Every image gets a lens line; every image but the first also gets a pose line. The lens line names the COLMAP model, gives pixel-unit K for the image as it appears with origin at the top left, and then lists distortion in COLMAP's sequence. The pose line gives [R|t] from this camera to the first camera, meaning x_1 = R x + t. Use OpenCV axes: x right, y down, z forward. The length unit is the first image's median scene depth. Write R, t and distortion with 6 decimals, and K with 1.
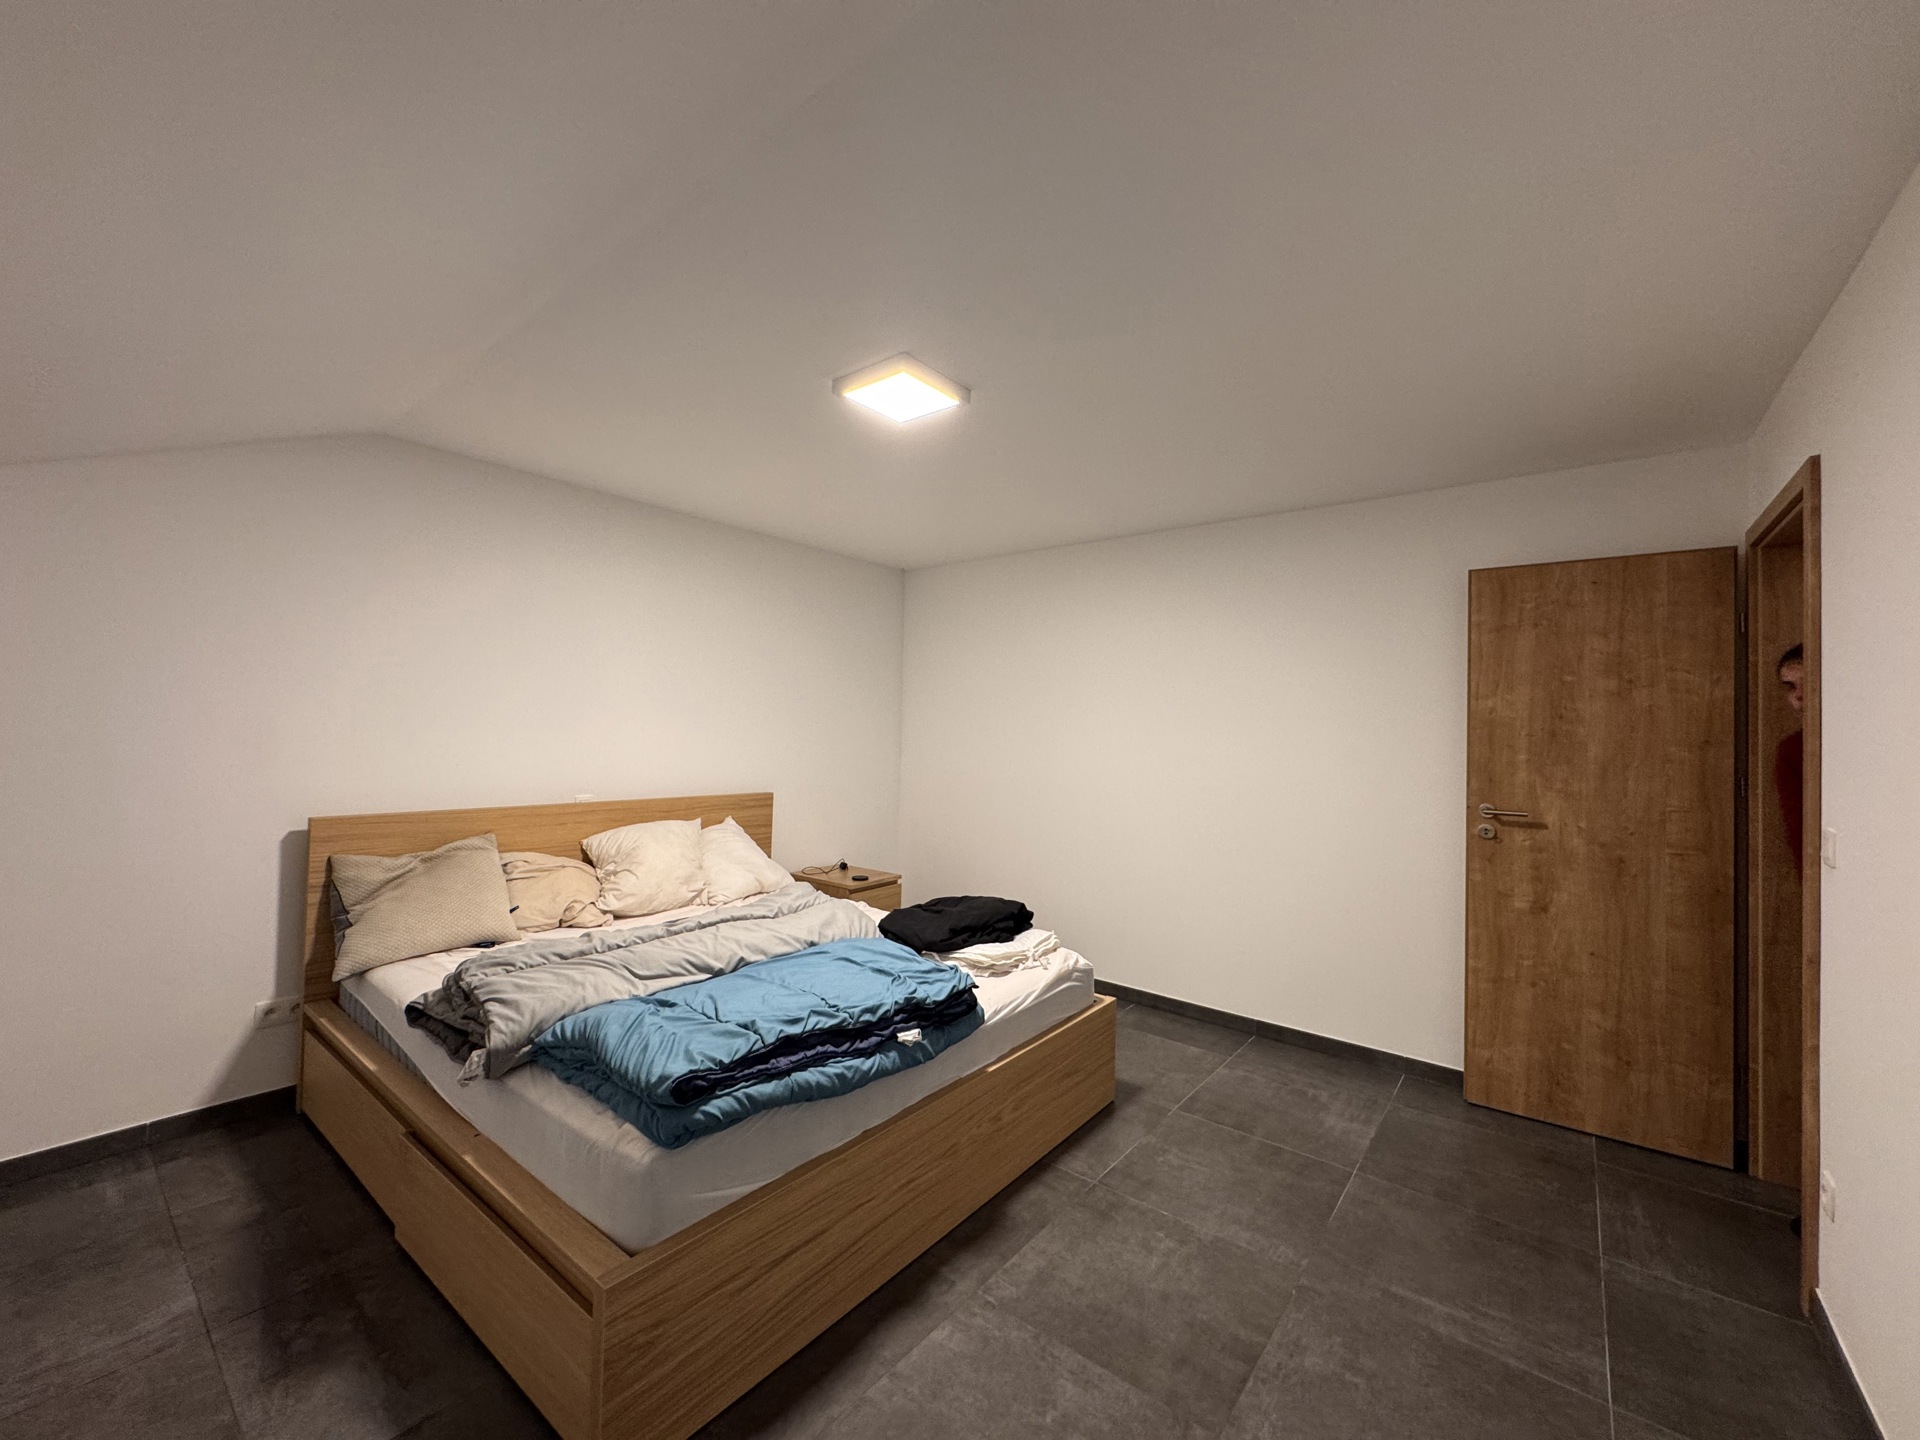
lens RADIAL K [[766.2, 0, 956.3], [0, 766.2, 723.4], [0, 0, 1]] dist [-0.001380, 0.000157]
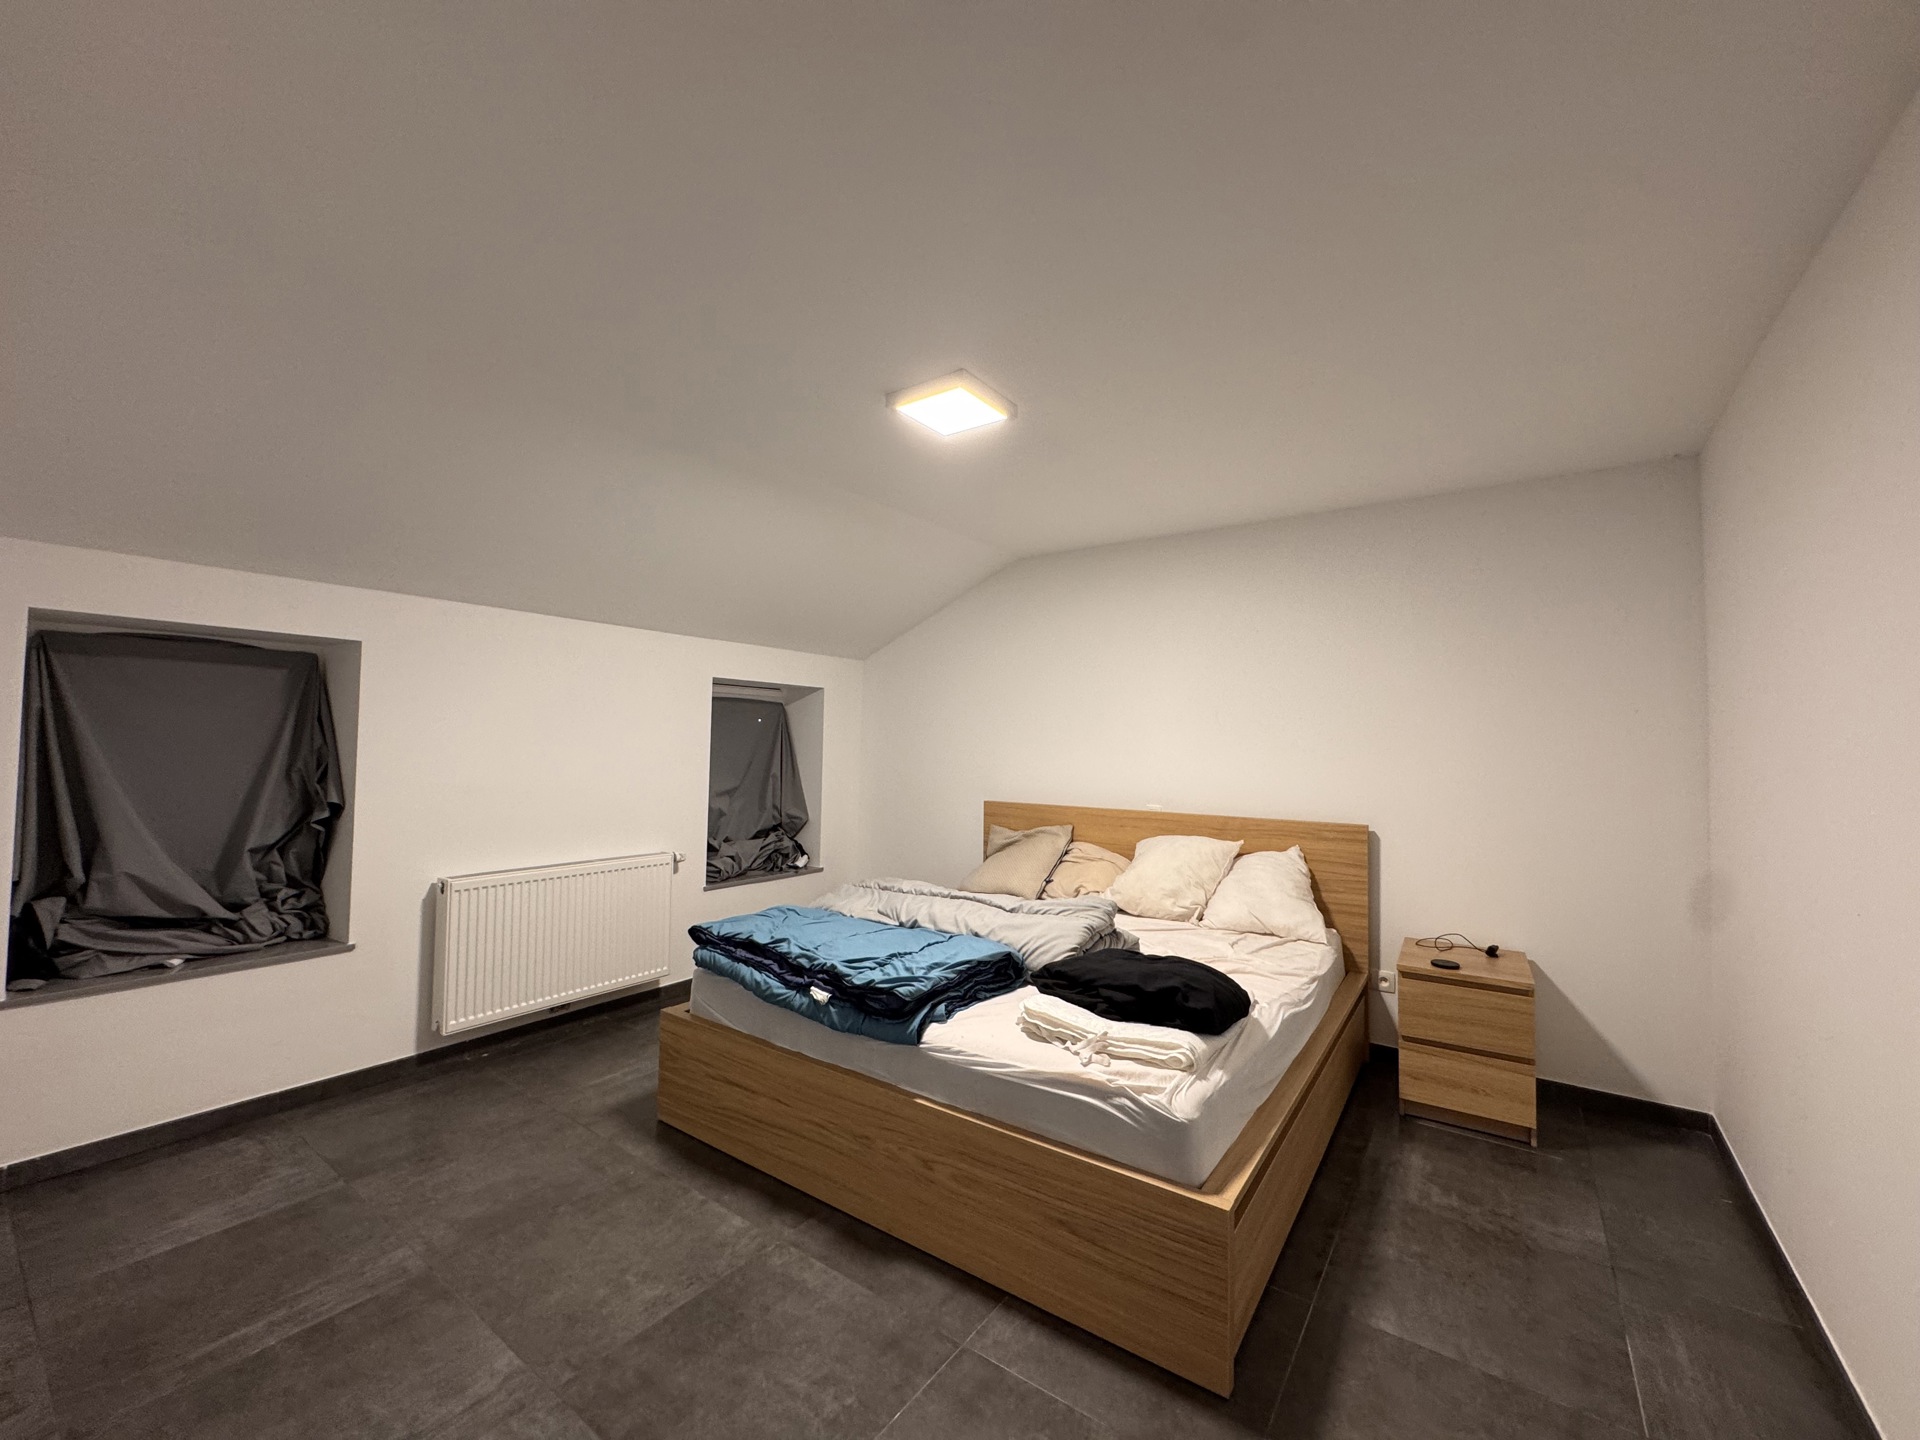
lens RADIAL K [[766.2, 0, 959.6], [0, 766.2, 723.6], [0, 0, 1]] dist [-0.001380, 0.000157]
pose [[0.053952, -0.054305, -0.997066, 1.118851], [-0.003211, 0.998506, -0.054557, 0.062873], [0.998538, 0.006145, 0.053697, 1.141792]]
